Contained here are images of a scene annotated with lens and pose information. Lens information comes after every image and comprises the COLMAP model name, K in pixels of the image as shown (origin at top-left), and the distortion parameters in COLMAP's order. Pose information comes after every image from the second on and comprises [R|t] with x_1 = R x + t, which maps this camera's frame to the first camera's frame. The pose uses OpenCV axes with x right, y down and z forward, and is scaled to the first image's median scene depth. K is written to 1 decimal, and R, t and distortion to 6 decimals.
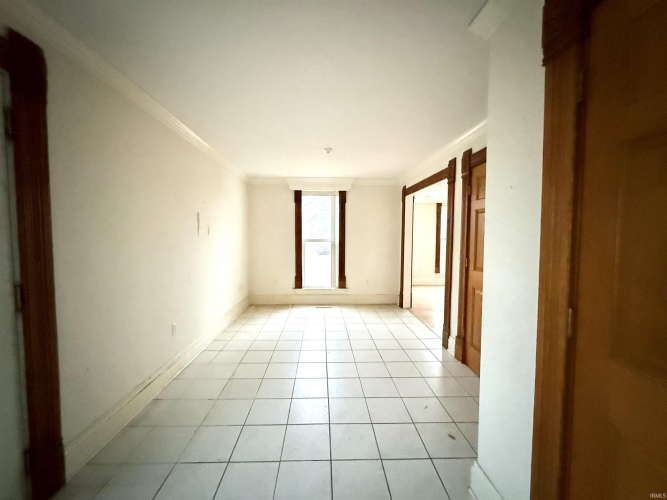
lens RADIAL K [[268.3, 0, 327.2], [0, 268.3, 249.4], [0, 0, 1]] dist [-0.000315, -0.000026]
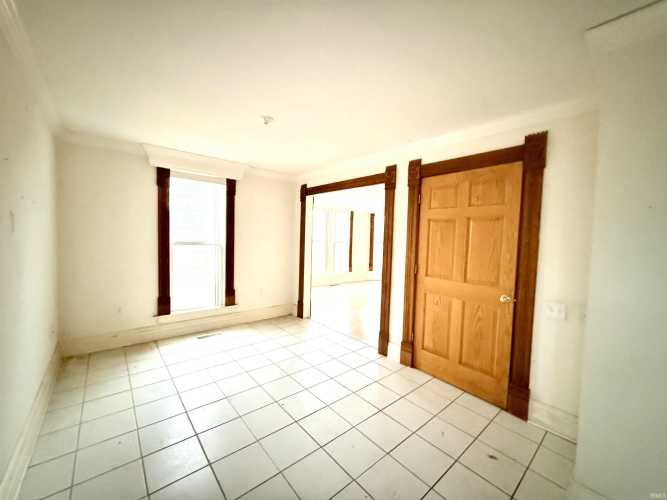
lens RADIAL K [[267.2, 0, 333.5], [0, 267.2, 250.0], [0, 0, 1]] dist [-0.000158, -0.000023]
pose [[0.774558, -0.010157, 0.632422, -0.205481], [0.006721, 0.999947, 0.007829, -0.018963], [-0.632468, -0.001813, 0.774585, 0.222918]]
